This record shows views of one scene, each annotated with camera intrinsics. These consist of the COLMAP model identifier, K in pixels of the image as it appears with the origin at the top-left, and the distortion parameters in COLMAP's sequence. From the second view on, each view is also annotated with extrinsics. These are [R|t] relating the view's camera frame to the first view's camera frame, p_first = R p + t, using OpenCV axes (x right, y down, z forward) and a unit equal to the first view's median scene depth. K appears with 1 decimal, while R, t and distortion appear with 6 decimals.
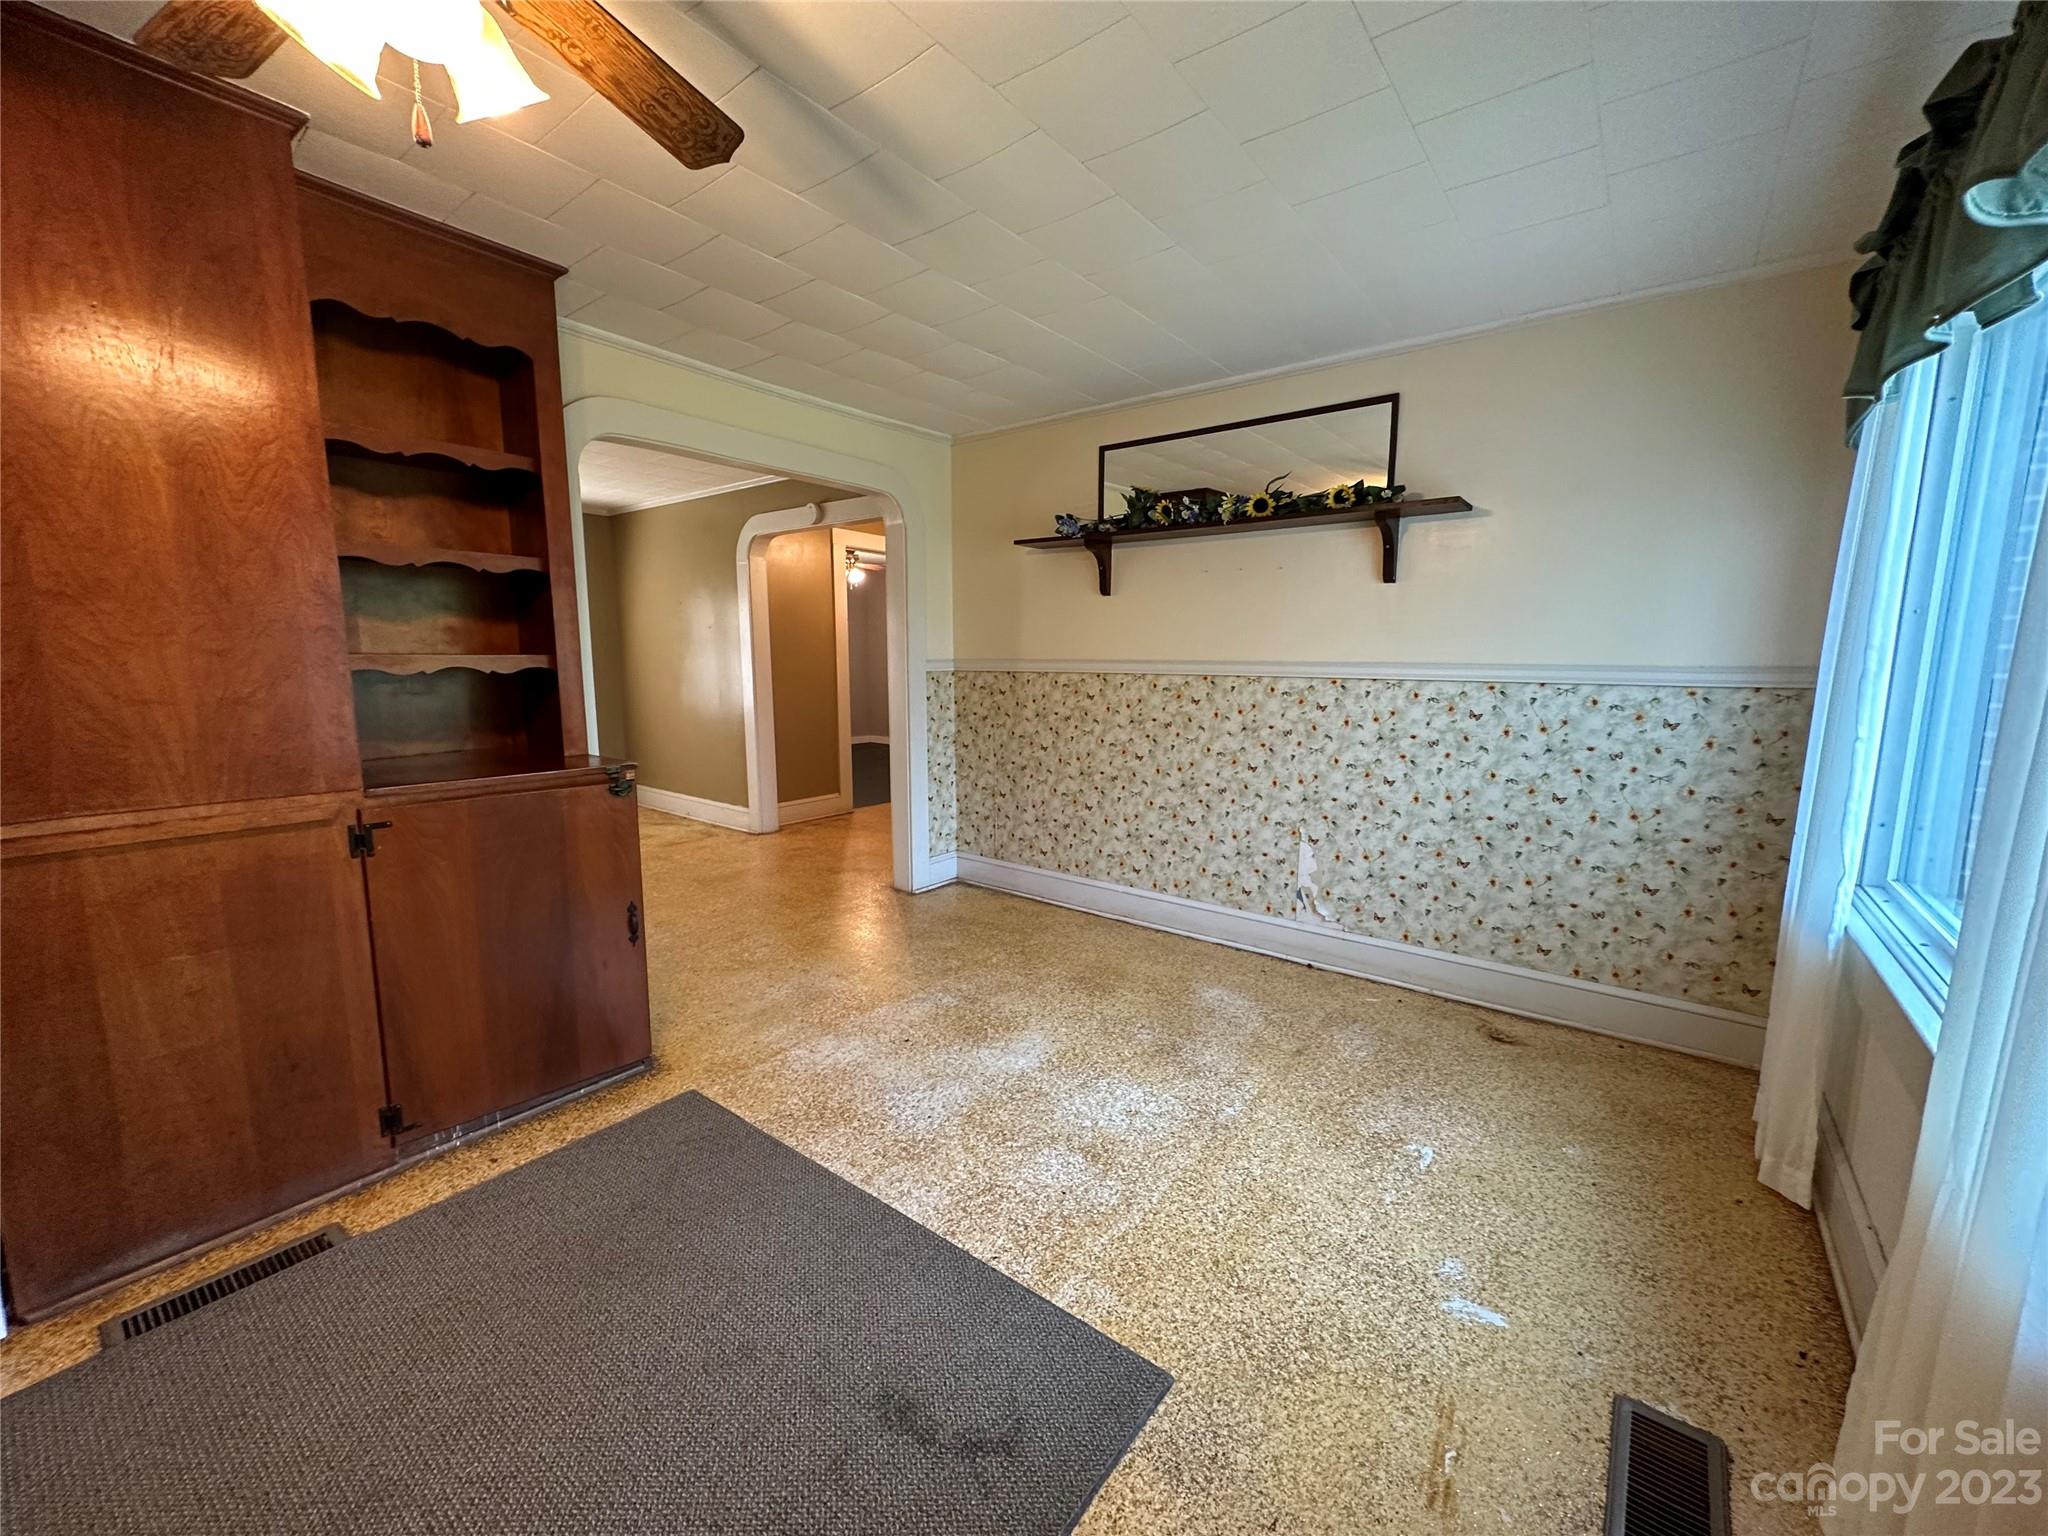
lens RADIAL K [[815.6, 0, 1022.4], [0, 815.6, 774.0], [0, 0, 1]] dist [-0.000719, 0.000101]
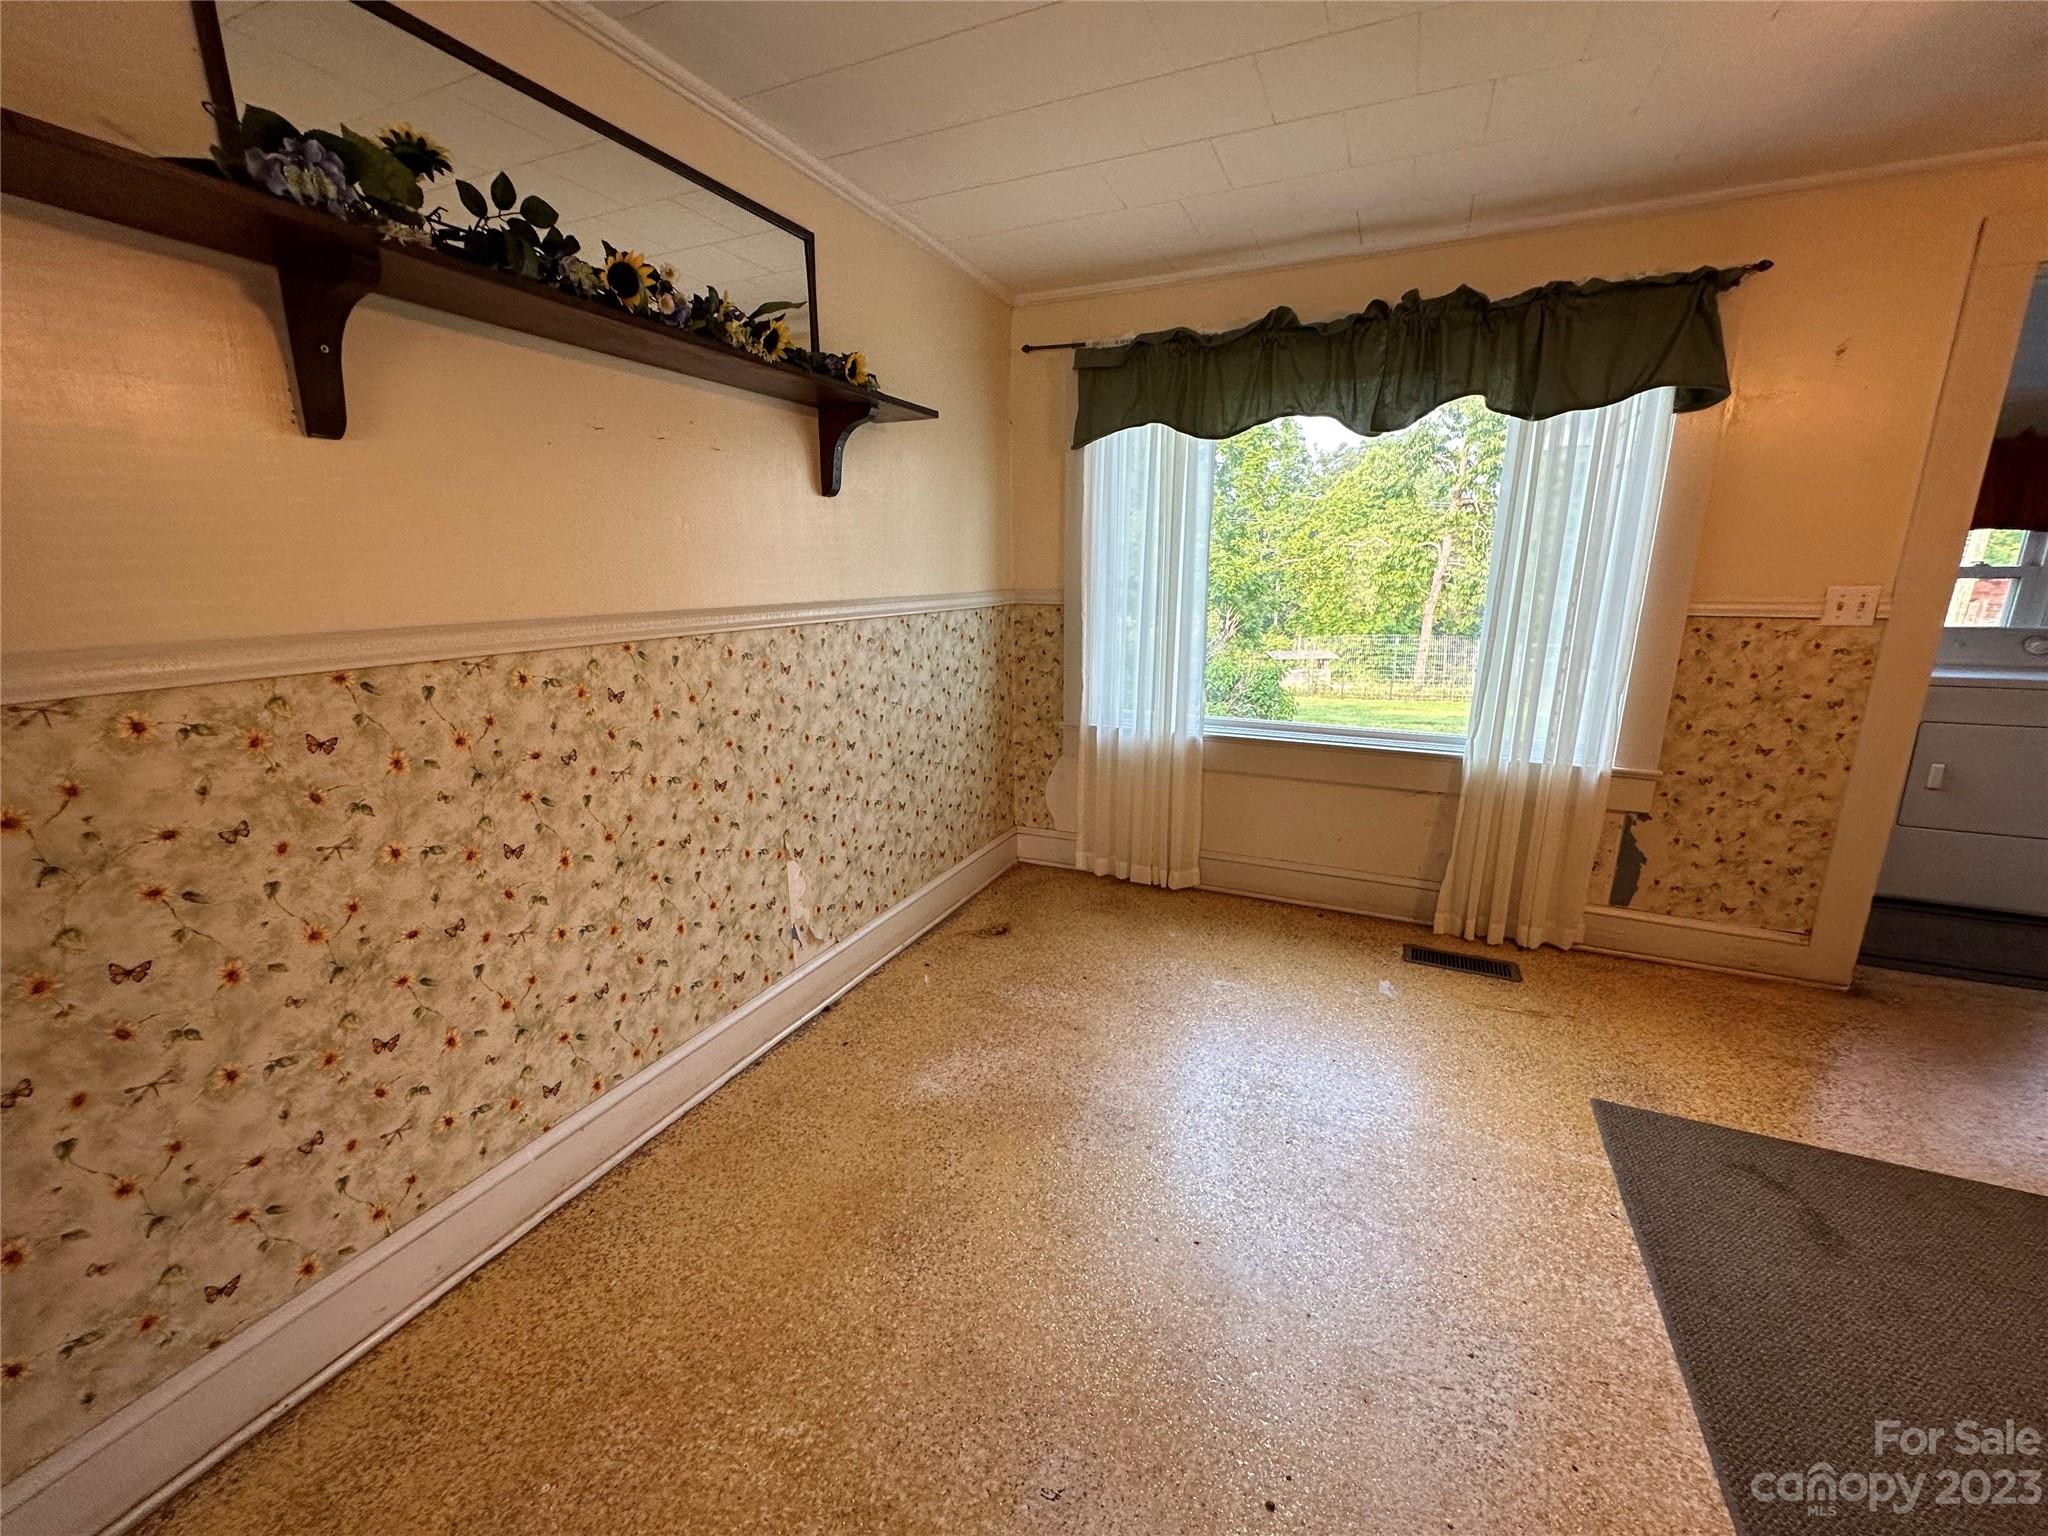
lens RADIAL K [[815.6, 0, 1025.3], [0, 815.6, 770.1], [0, 0, 1]] dist [-0.000719, 0.000101]
pose [[-0.231445, -0.240462, 0.942662, -0.351612], [0.145006, 0.949620, 0.277839, -0.158992], [-0.961981, 0.200996, -0.184916, 0.919189]]
